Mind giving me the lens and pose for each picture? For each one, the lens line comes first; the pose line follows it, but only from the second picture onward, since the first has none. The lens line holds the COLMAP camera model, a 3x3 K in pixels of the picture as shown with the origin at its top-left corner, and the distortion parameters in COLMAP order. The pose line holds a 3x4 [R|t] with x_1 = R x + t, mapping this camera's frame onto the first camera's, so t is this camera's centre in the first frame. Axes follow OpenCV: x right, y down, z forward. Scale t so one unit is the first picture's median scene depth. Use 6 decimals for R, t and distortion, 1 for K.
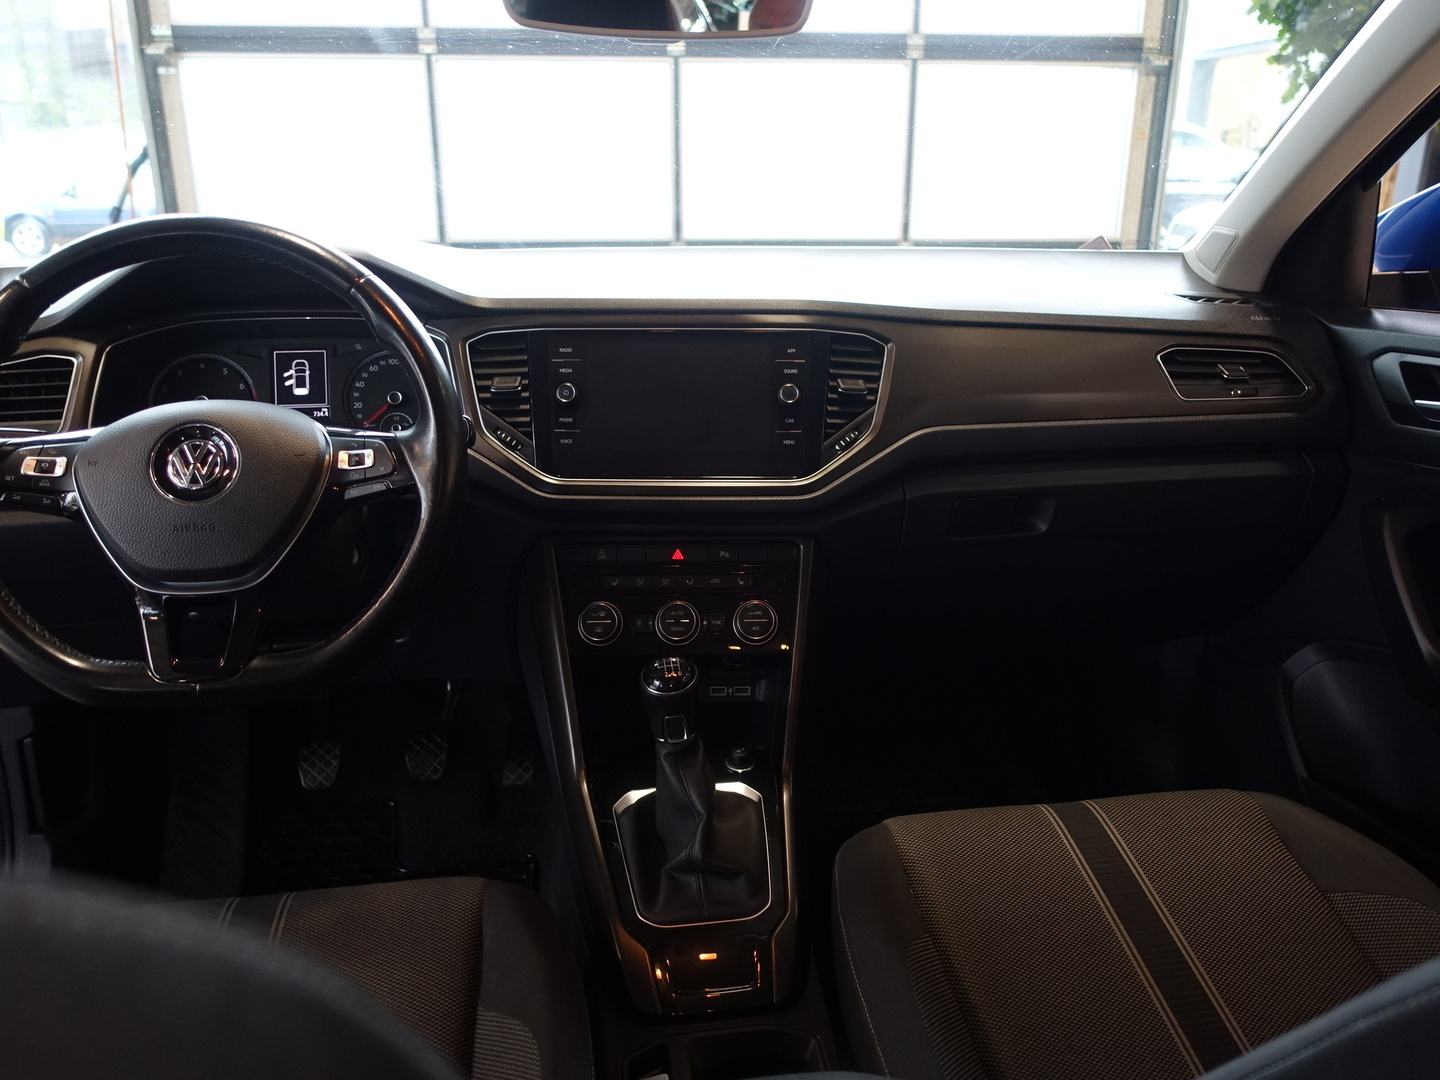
lens RADIAL K [[1116.9, 0, 720.0], [0, 1116.9, 540.0], [0, 0, 1]] dist [-0.006019, -0.007628]
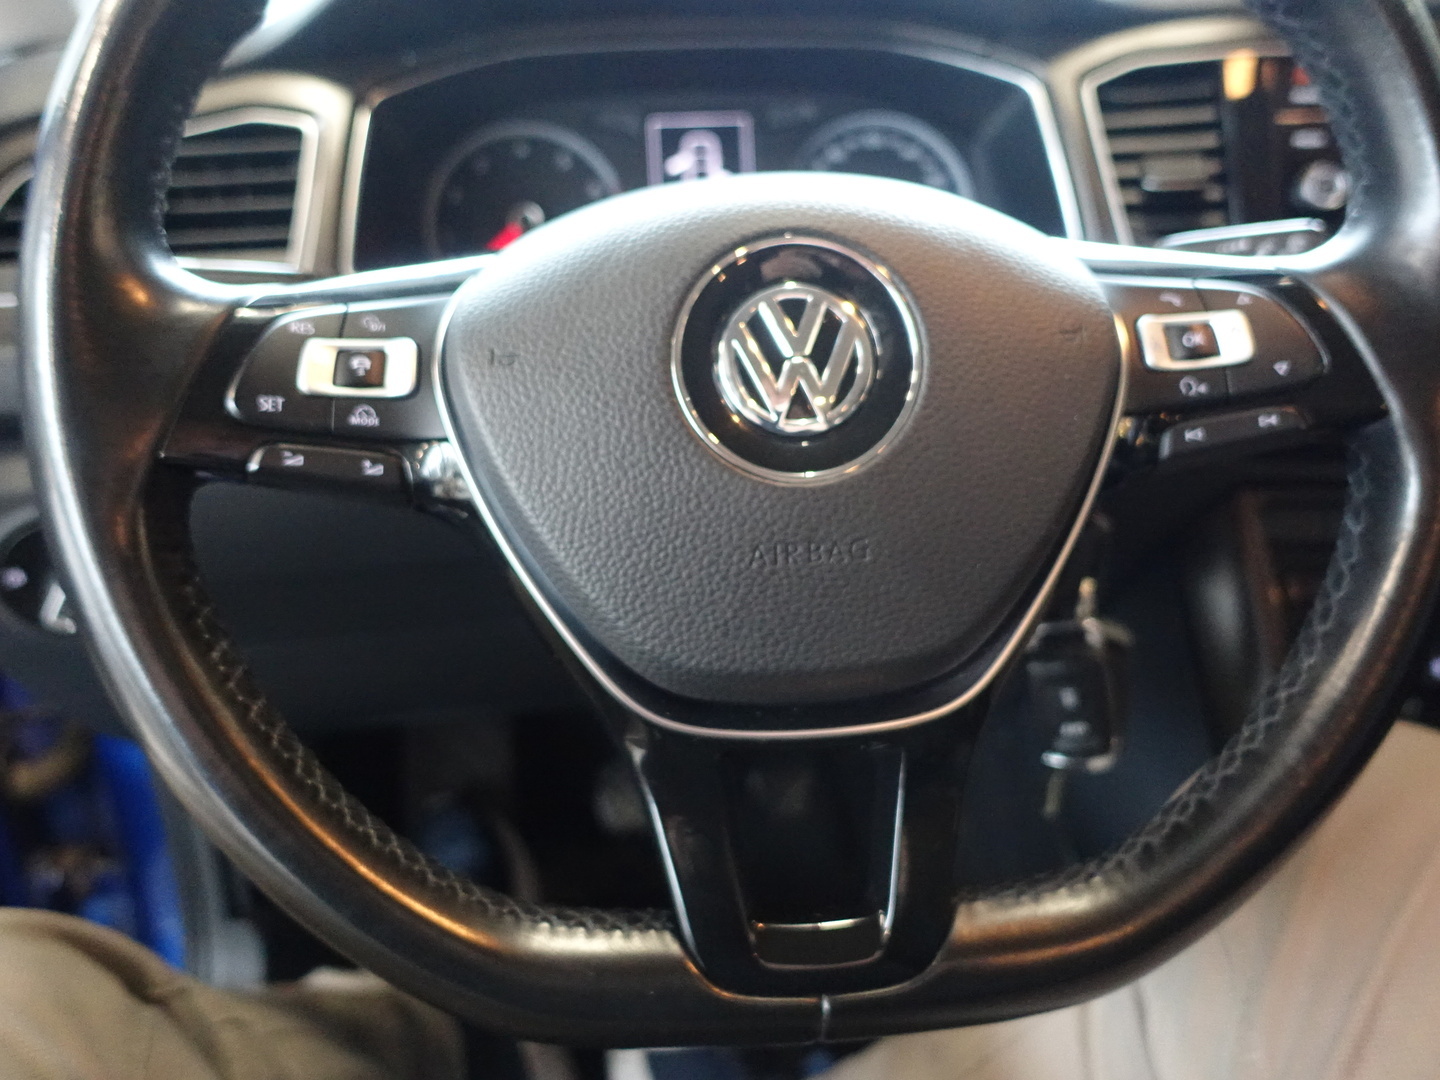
lens RADIAL K [[1116.9, 0, 720.0], [0, 1116.9, 540.0], [0, 0, 1]] dist [-0.006019, -0.007628]
pose [[0.997935, 0.008511, -0.063659, -0.453527], [-0.000620, 0.992411, 0.122963, -0.053448], [0.064222, -0.122670, 0.990367, 0.631083]]
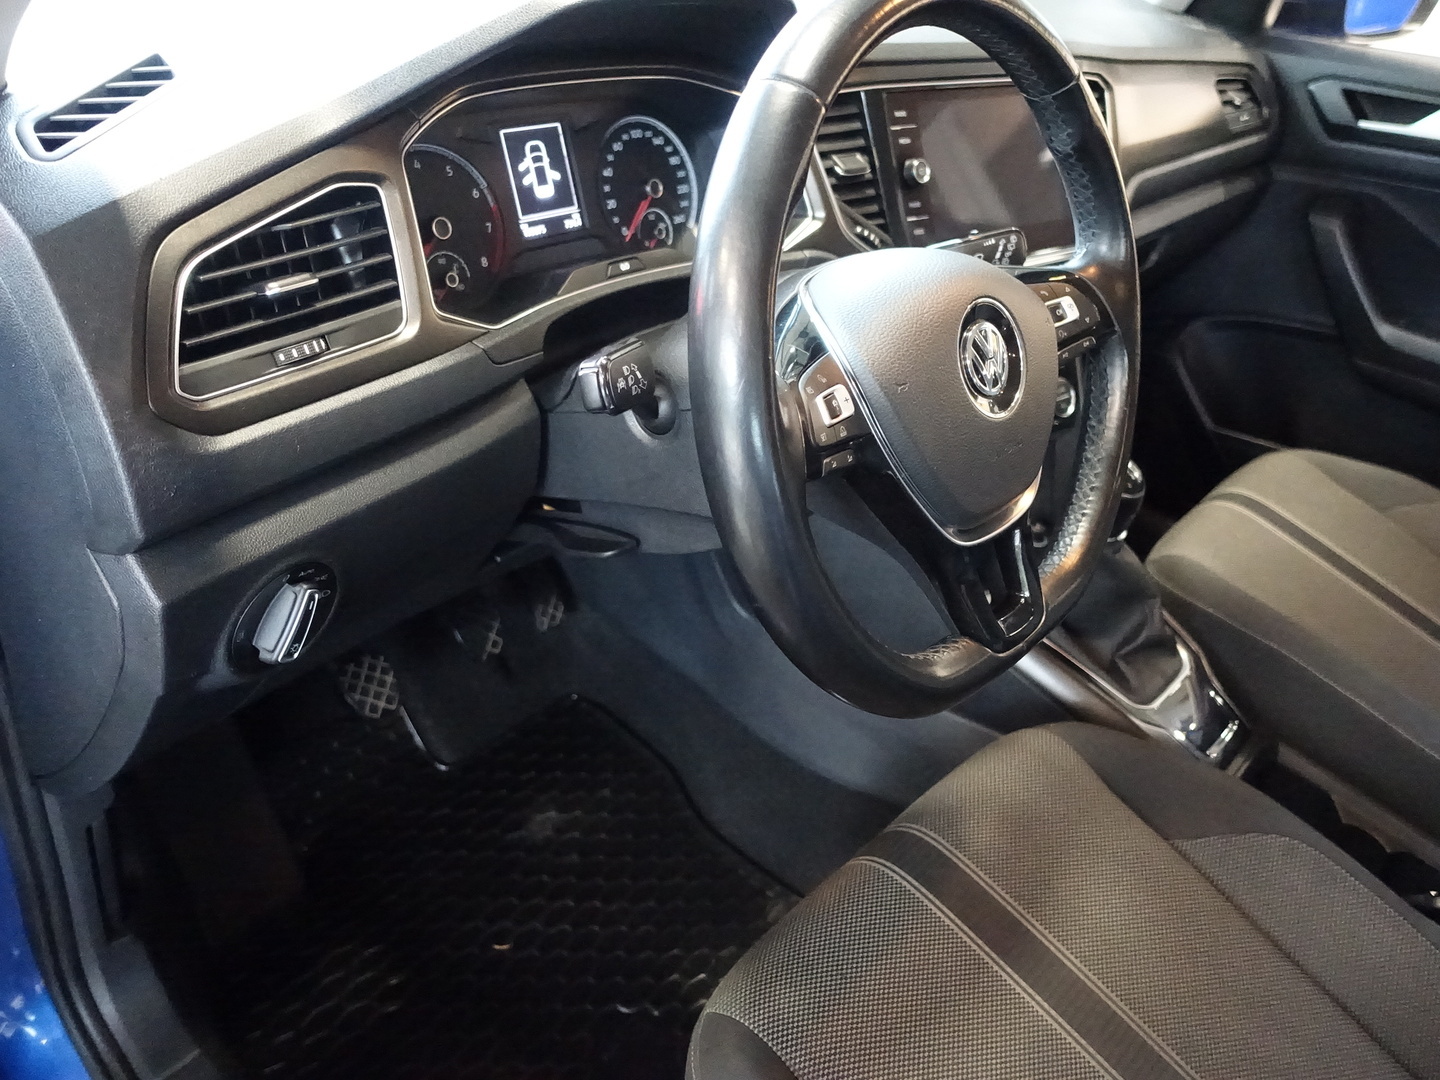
lens RADIAL K [[1116.9, 0, 720.0], [0, 1116.9, 540.0], [0, 0, 1]] dist [-0.006019, -0.007628]
pose [[0.750129, -0.284418, 0.597003, -1.029961], [0.089806, 0.938234, 0.334143, -0.207080], [-0.655165, -0.197036, 0.729339, 0.555648]]
